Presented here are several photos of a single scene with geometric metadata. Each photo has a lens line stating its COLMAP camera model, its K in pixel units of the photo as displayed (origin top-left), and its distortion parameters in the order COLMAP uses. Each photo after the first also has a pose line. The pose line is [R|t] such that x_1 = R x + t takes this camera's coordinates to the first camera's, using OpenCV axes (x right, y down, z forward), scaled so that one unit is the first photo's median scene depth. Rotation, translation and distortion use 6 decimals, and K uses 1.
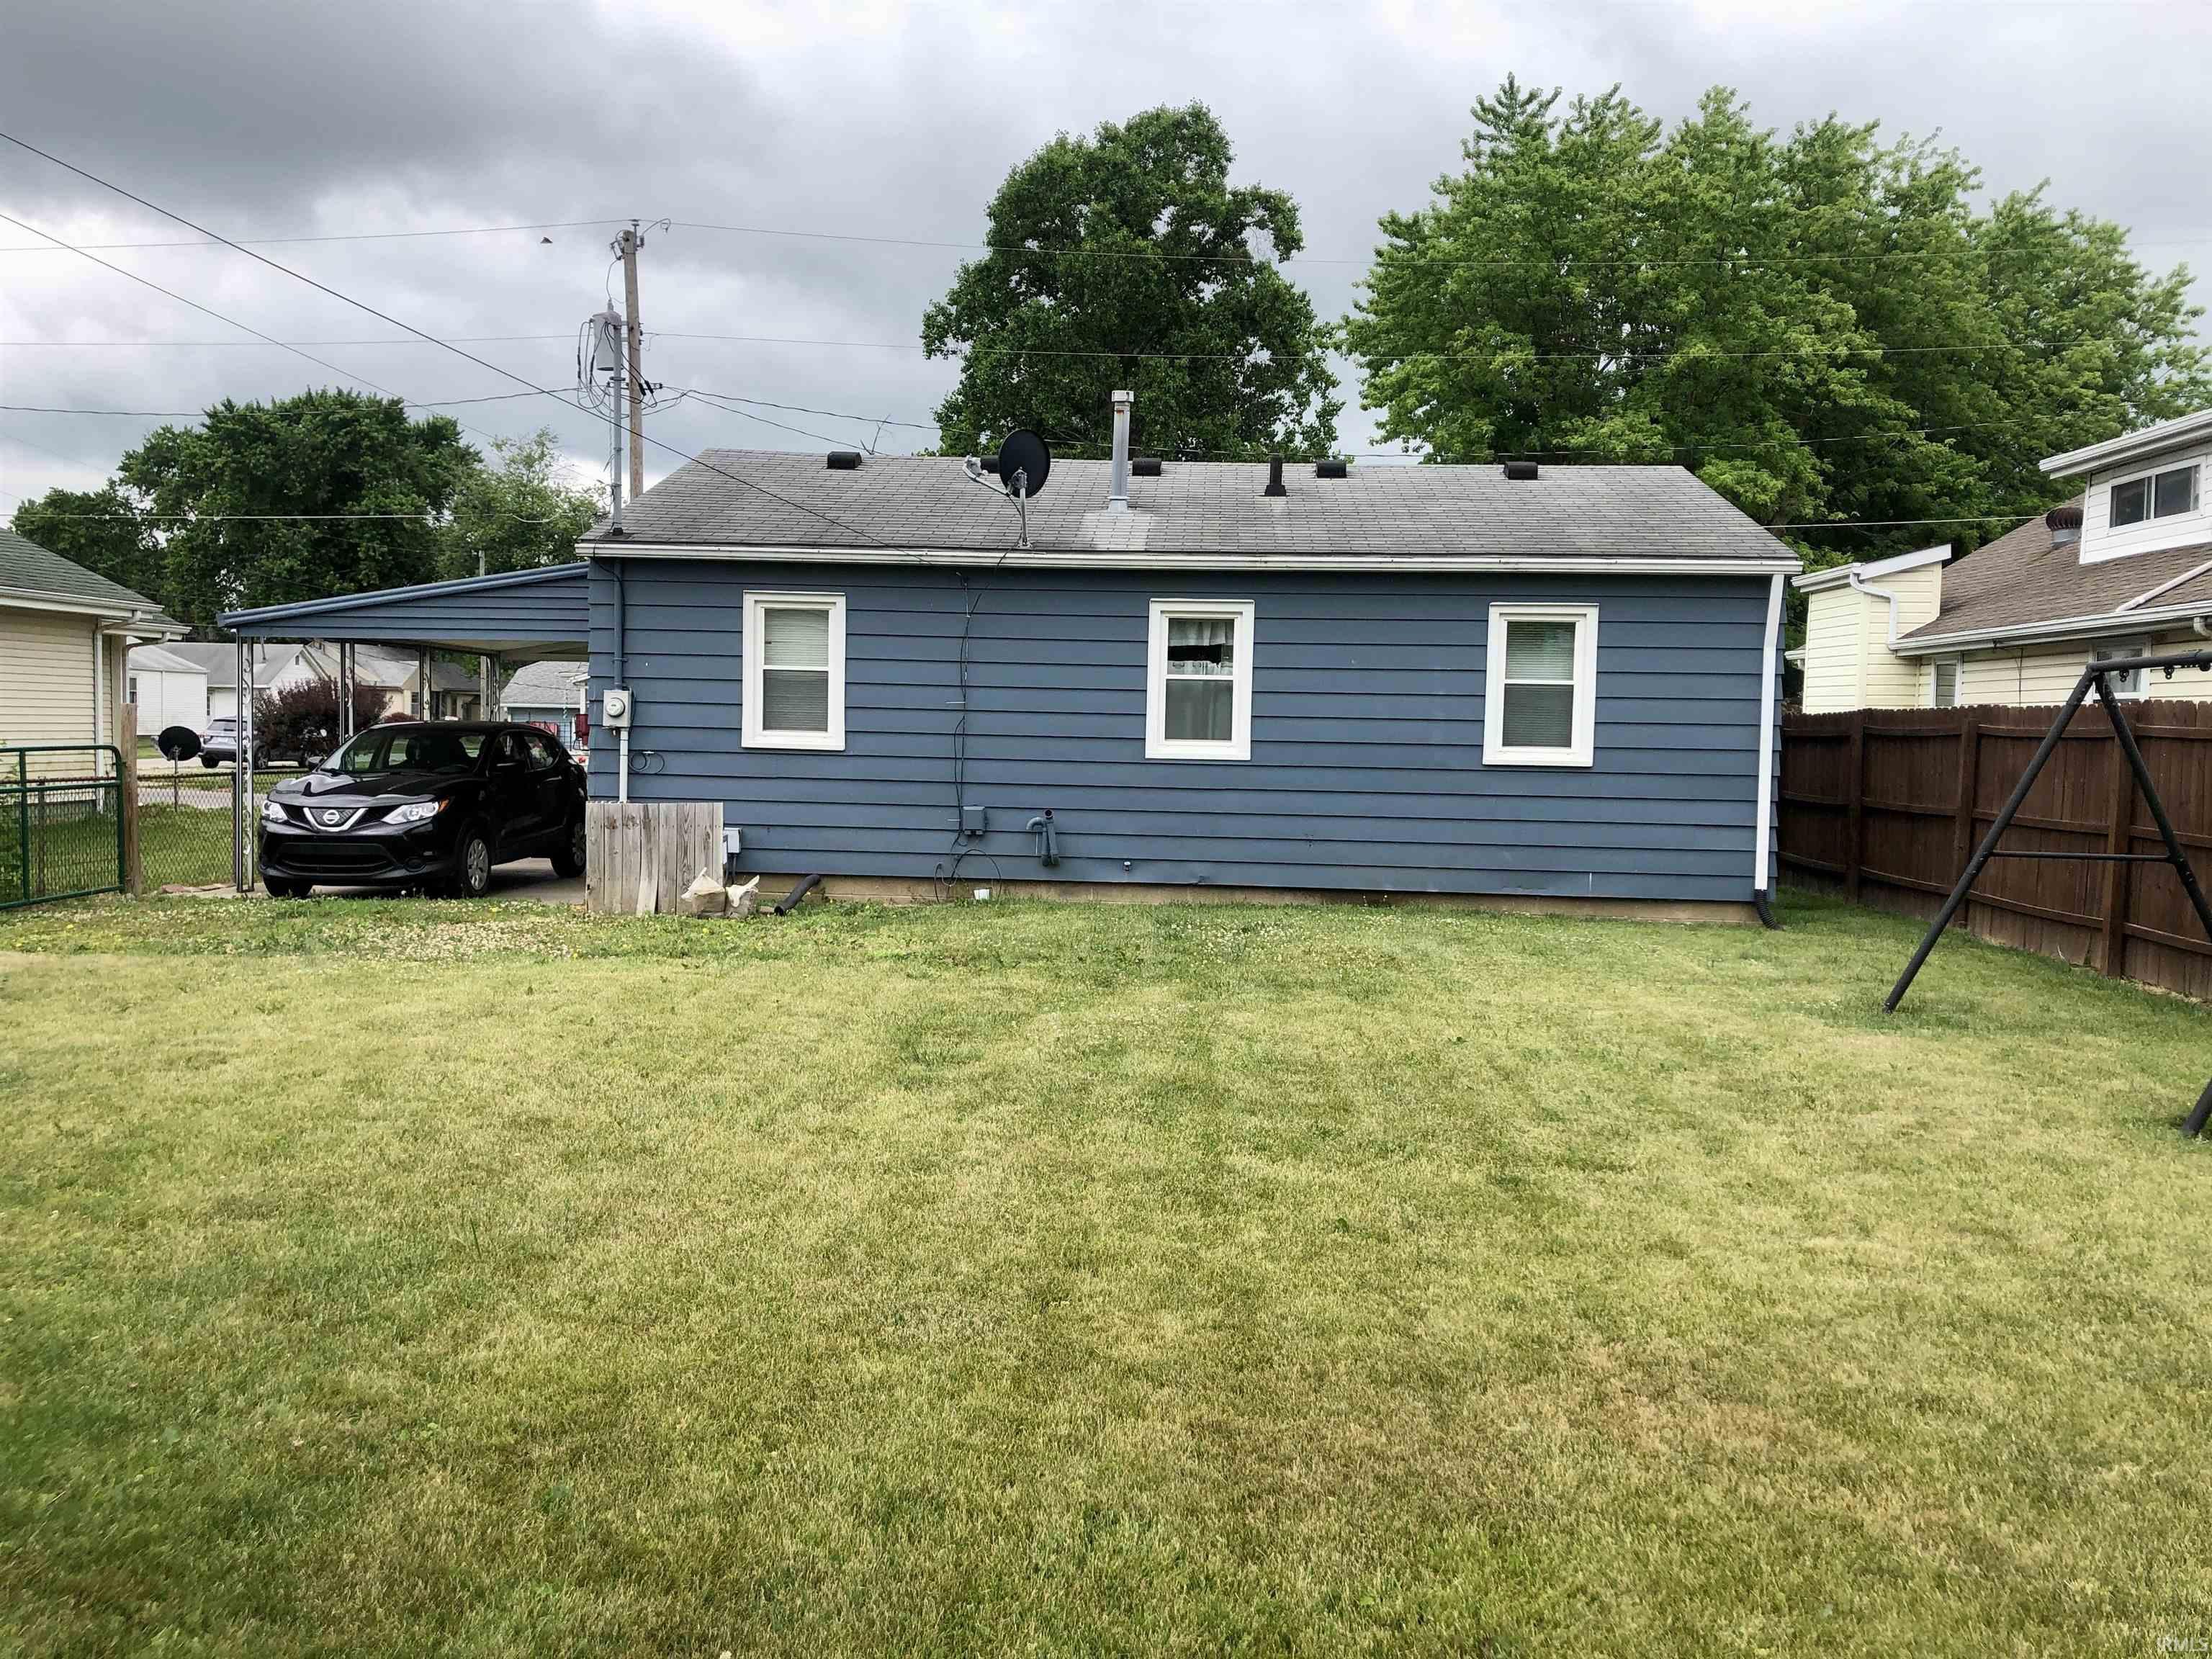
lens RADIAL K [[1782.2, 0, 1111.0], [0, 1782.2, 822.5], [0, 0, 1]] dist [0.004531, -0.002646]
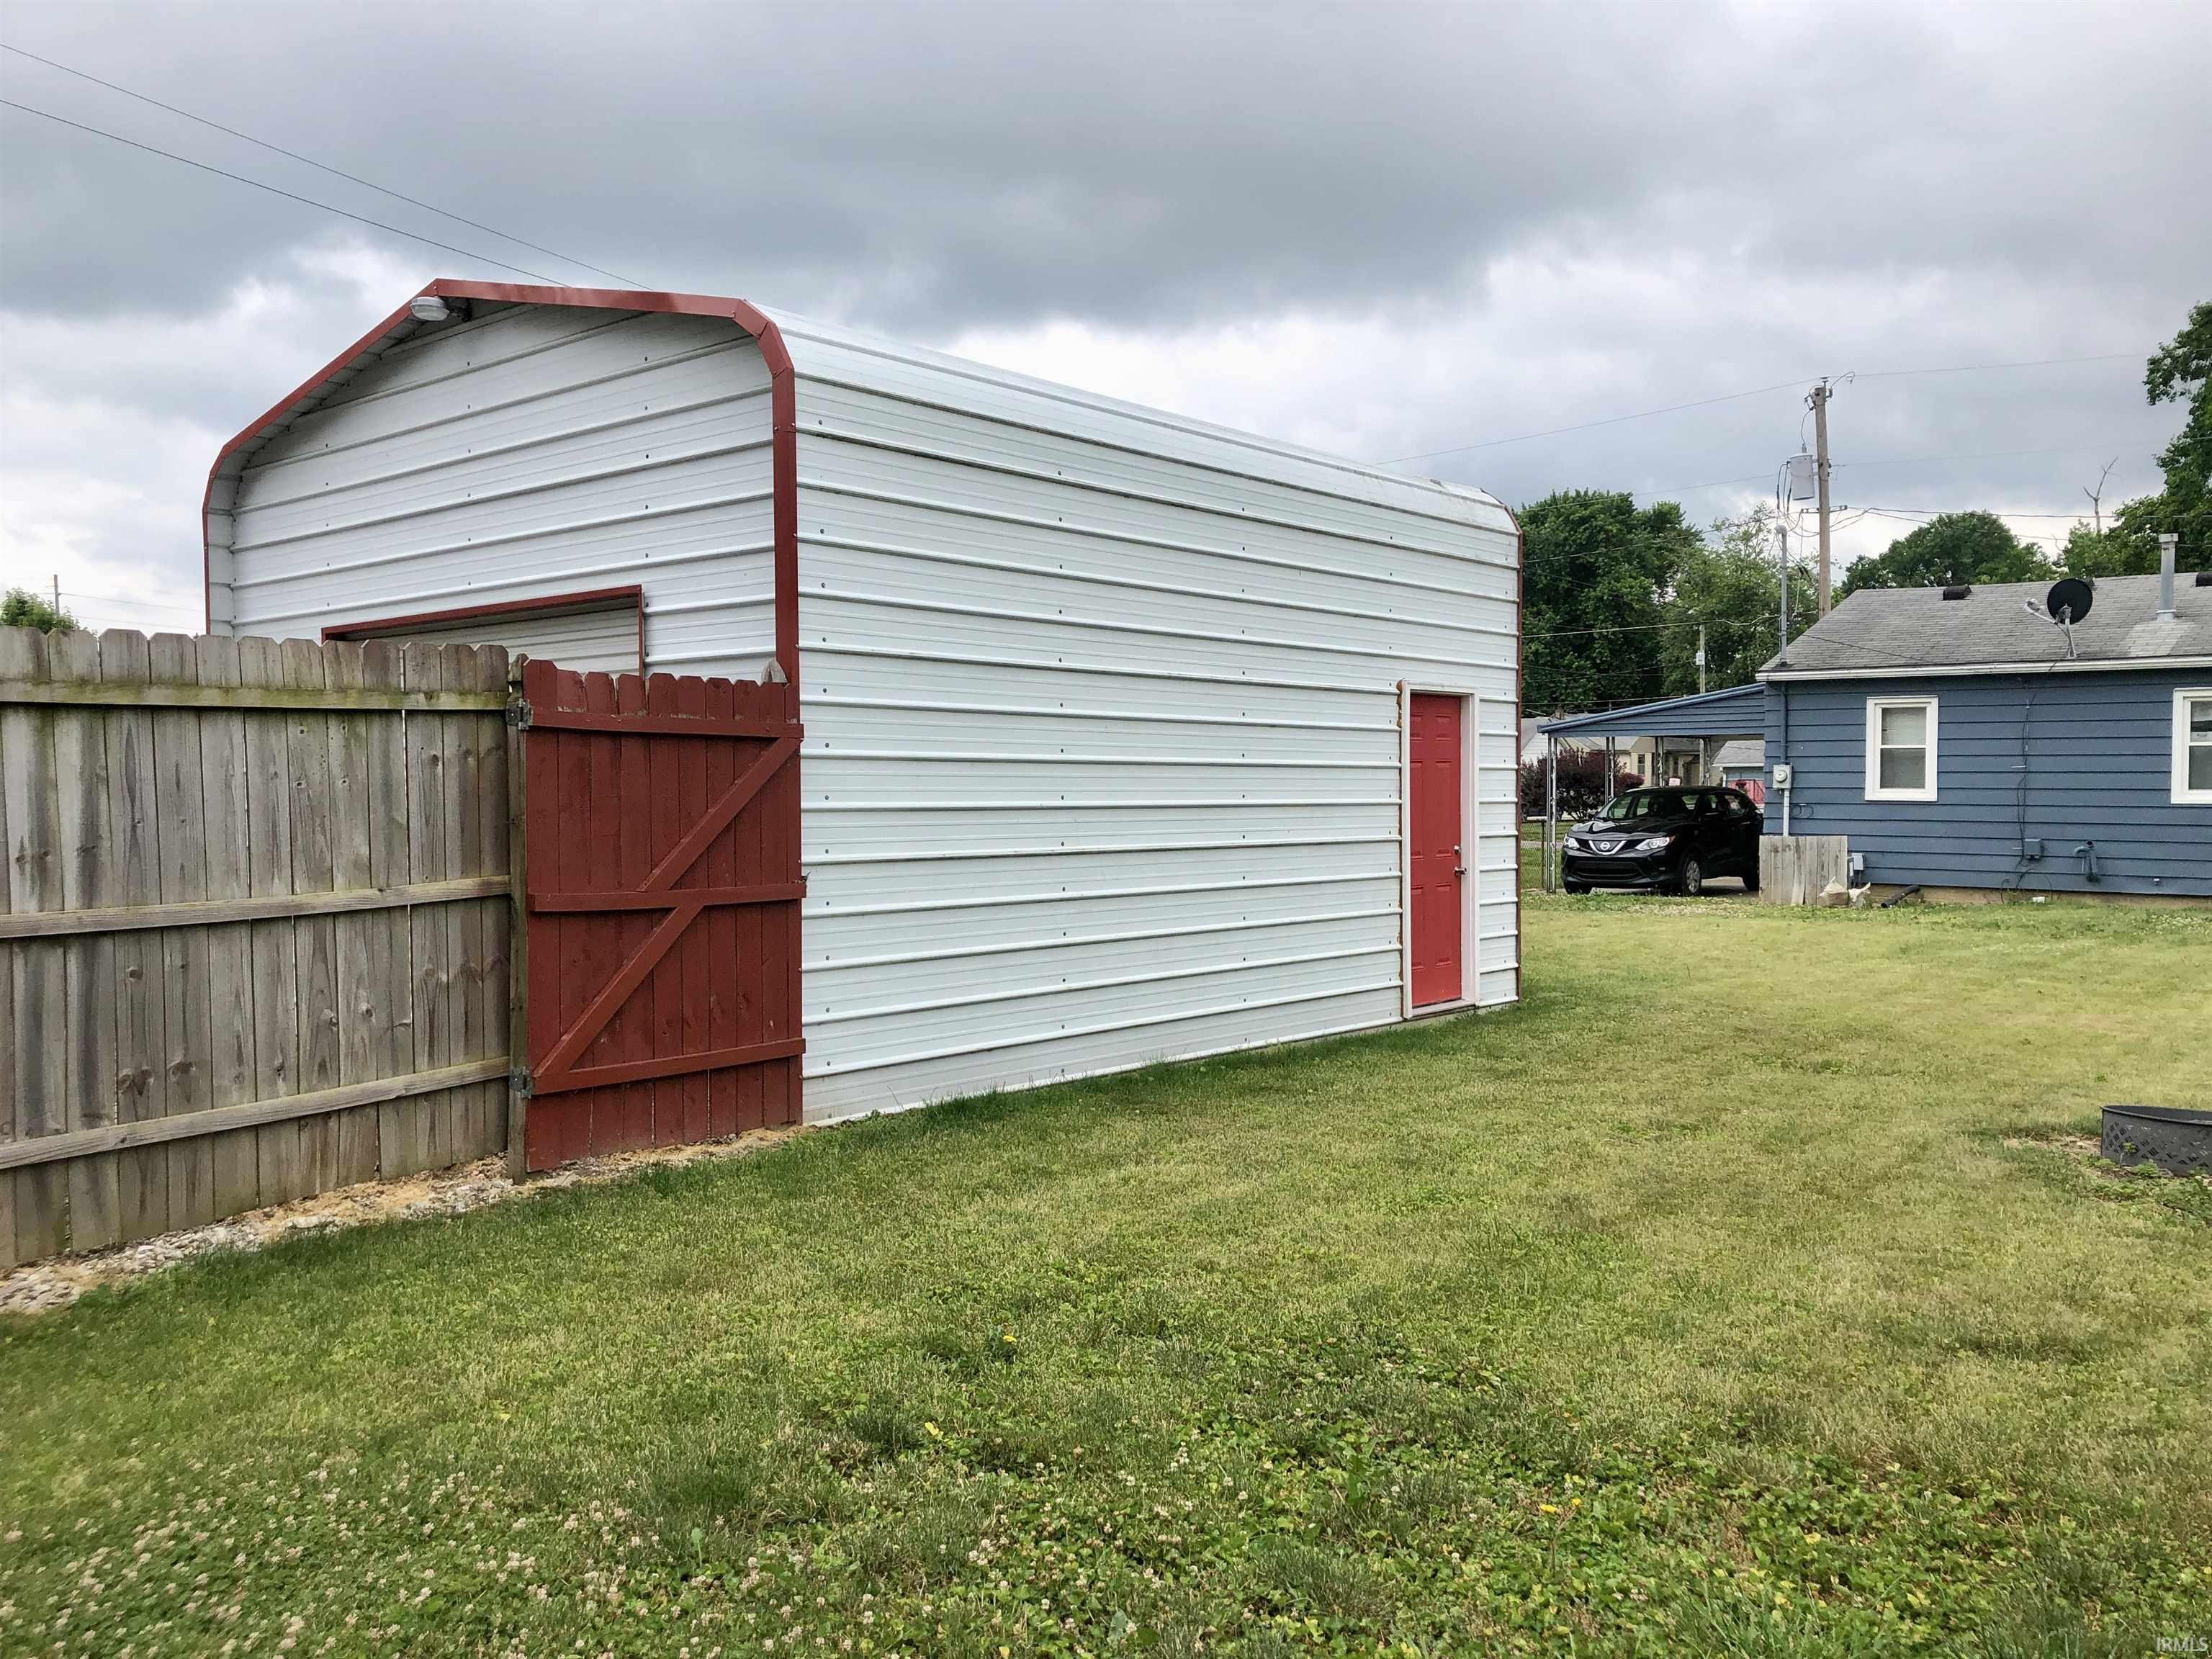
lens RADIAL K [[1782.2, 0, 1124.4], [0, 1782.2, 852.1], [0, 0, 1]] dist [0.004531, -0.002646]
pose [[0.794958, 0.003042, -0.606657, 0.210648], [-0.012210, 0.999865, -0.010987, 0.026119], [0.606542, 0.016141, 0.794888, -0.583344]]
